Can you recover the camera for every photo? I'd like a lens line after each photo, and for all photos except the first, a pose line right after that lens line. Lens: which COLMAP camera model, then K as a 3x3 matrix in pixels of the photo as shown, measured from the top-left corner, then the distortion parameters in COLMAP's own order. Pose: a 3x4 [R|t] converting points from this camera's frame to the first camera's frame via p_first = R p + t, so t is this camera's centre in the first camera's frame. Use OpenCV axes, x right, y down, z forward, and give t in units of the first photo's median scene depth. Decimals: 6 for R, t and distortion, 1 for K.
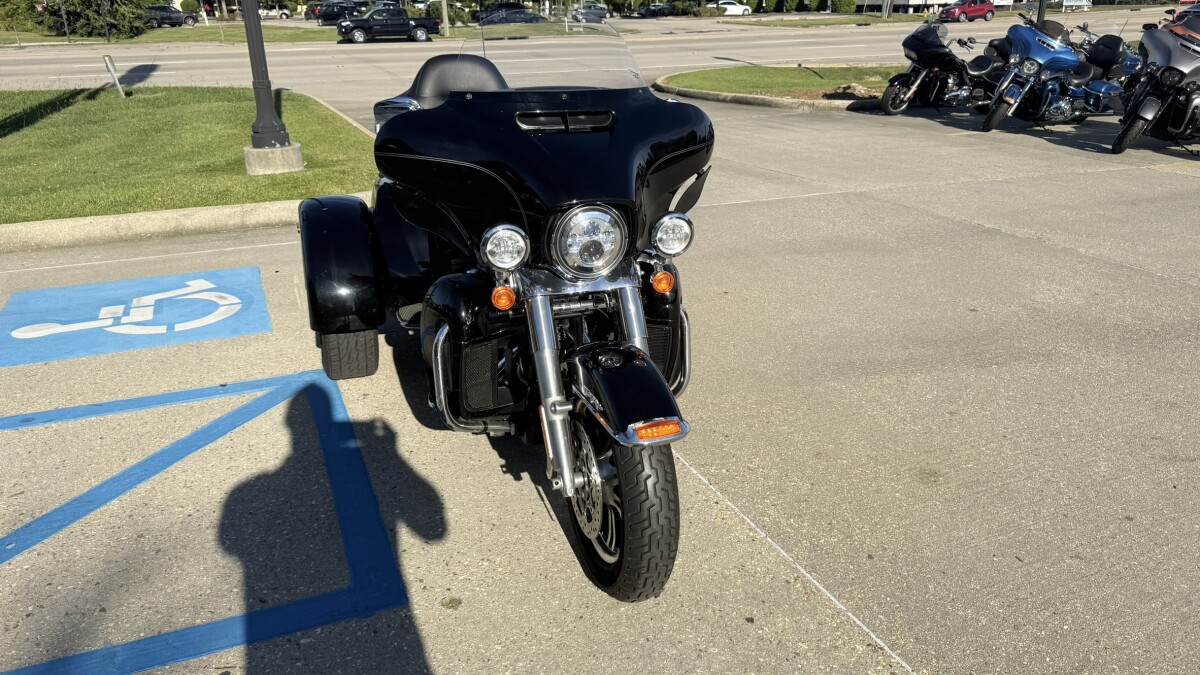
lens RADIAL K [[841.1, 0, 605.4], [0, 841.1, 338.2], [0, 0, 1]] dist [-0.001151, -0.004750]
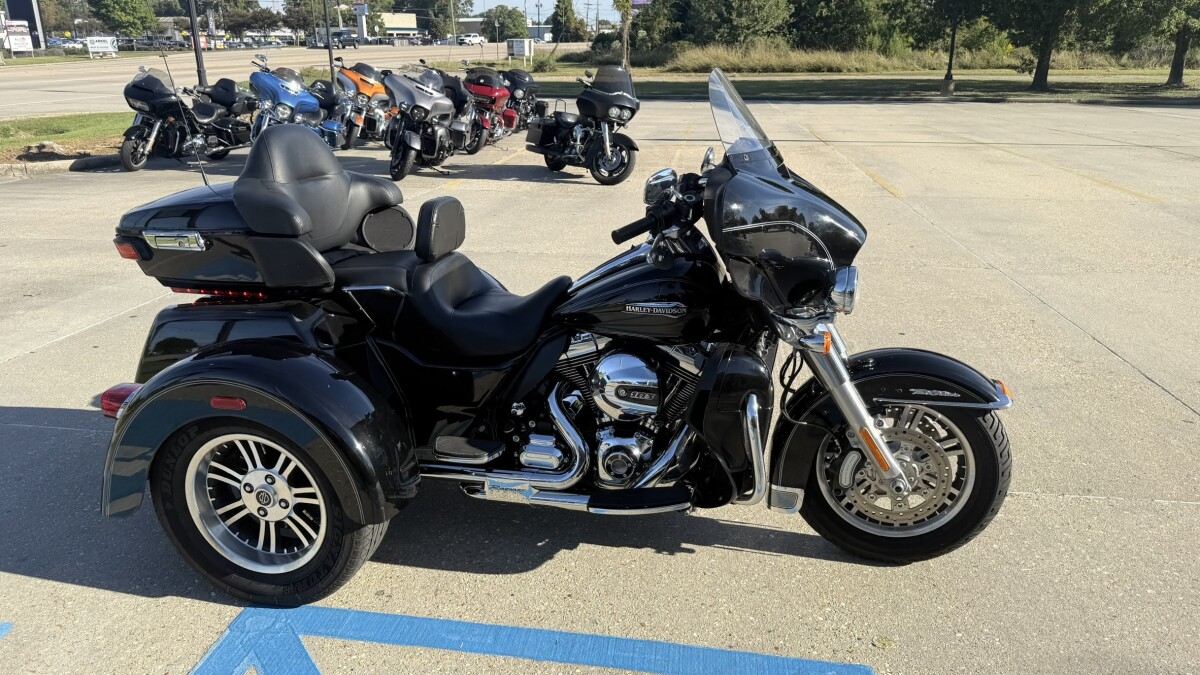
lens RADIAL K [[839.6, 0, 600.0], [0, 839.6, 337.5], [0, 0, 1]] dist [0.044416, -0.067131]
pose [[0.543241, -0.260435, 0.798162, -0.171827], [0.300599, 0.947983, 0.104728, -0.038853], [-0.783919, 0.183034, 0.593270, 0.093508]]
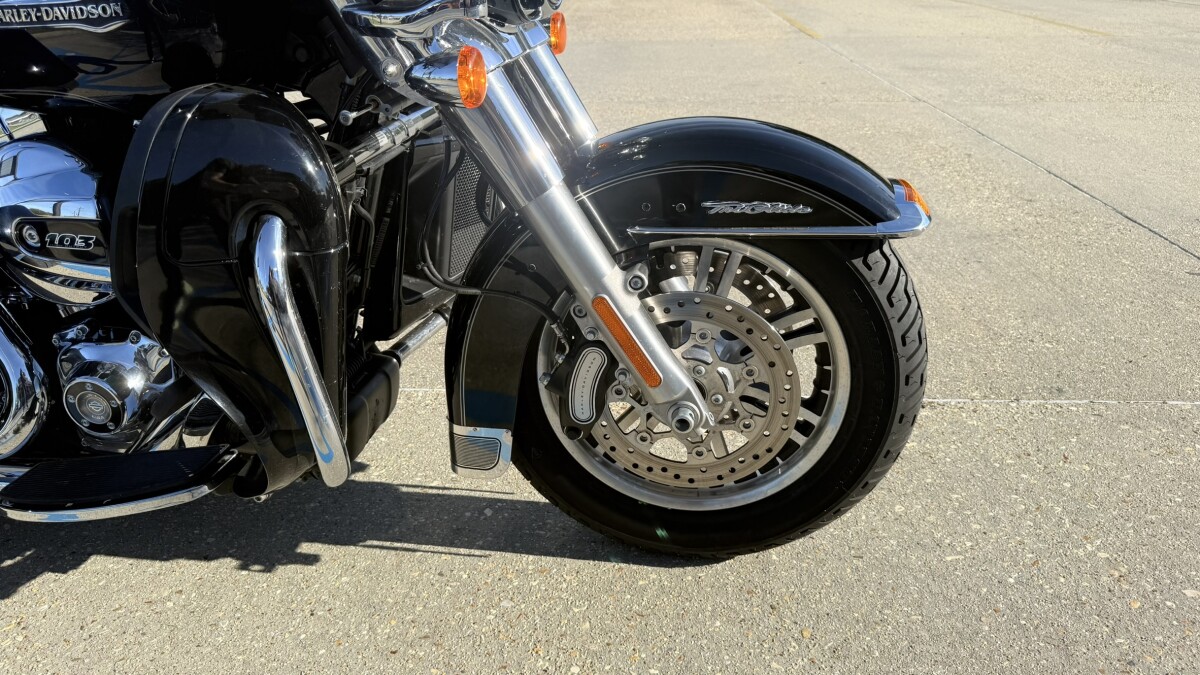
lens RADIAL K [[836.5, 0, 612.5], [0, 836.5, 334.3], [0, 0, 1]] dist [0.072695, -0.110435]
pose [[0.467781, -0.376018, 0.799870, -0.071875], [0.327545, 0.914302, 0.238257, -0.001713], [-0.820911, 0.150542, 0.550856, 0.114714]]
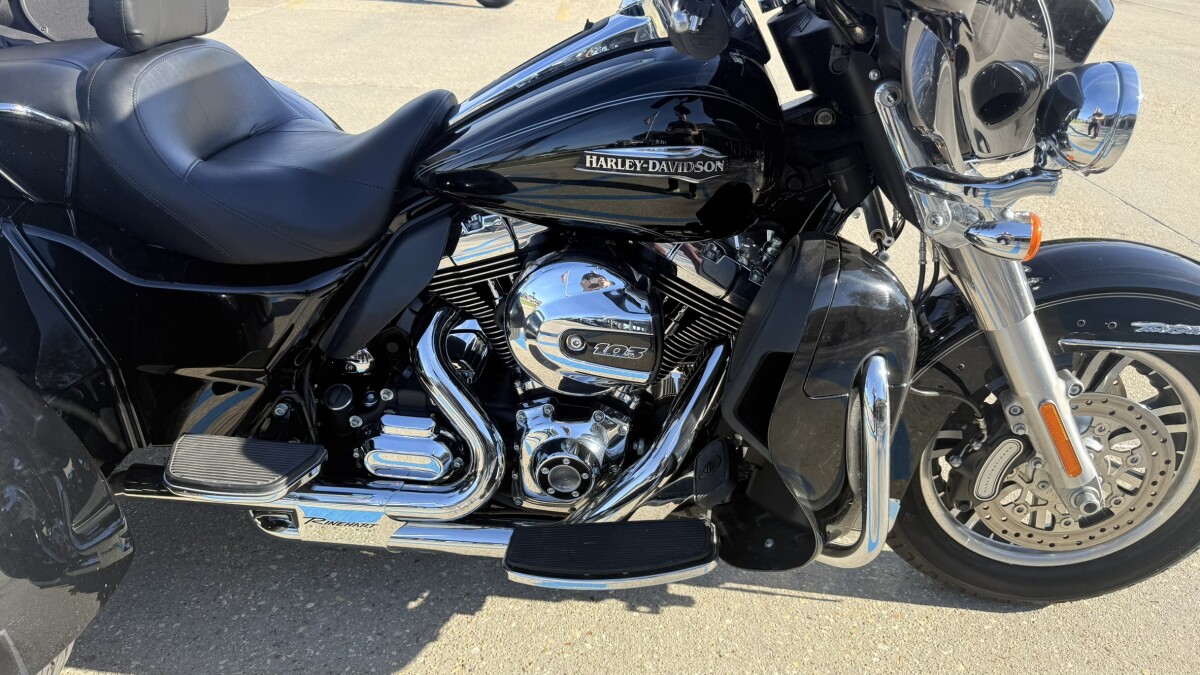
lens RADIAL K [[834.5, 0, 601.8], [0, 834.5, 337.0], [0, 0, 1]] dist [0.066621, -0.114488]
pose [[0.425757, -0.404663, 0.809308, -0.098534], [0.286012, 0.908751, 0.303921, -0.033102], [-0.858445, 0.102075, 0.502646, 0.151517]]
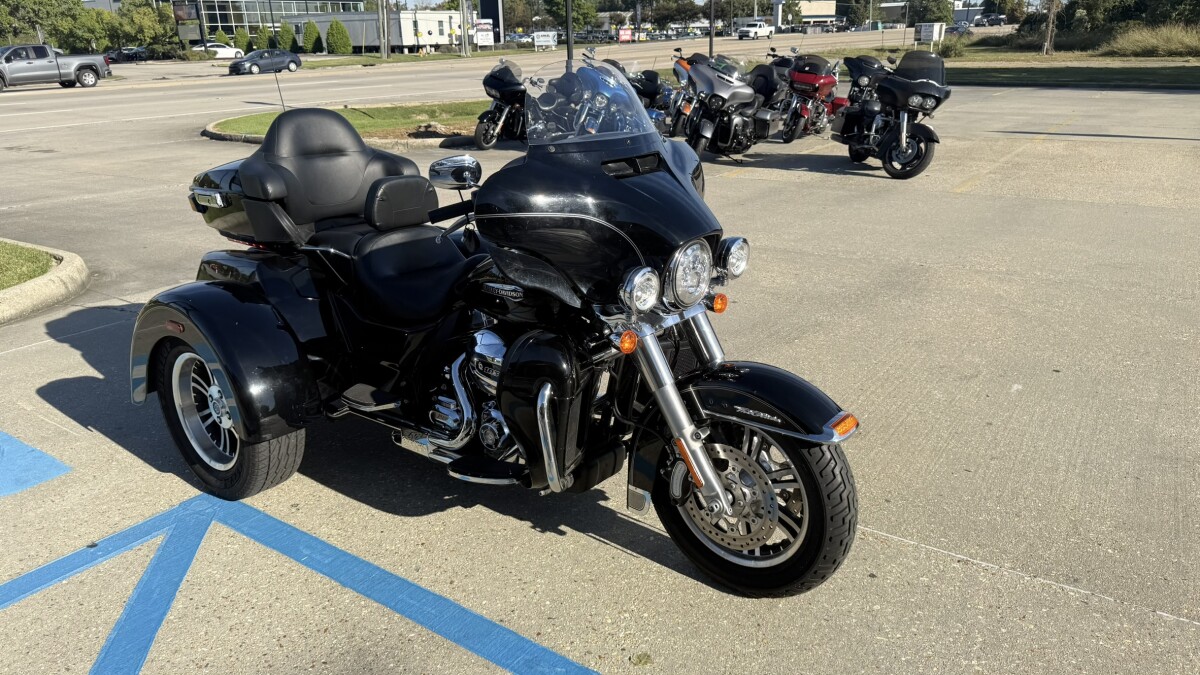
lens RADIAL K [[834.5, 0, 601.8], [0, 834.5, 337.0], [0, 0, 1]] dist [0.066621, -0.114488]
pose [[0.853927, -0.179164, 0.488579, -0.099588], [0.200834, 0.979591, 0.008208, -0.010999], [-0.480078, 0.091115, 0.872481, 0.021389]]
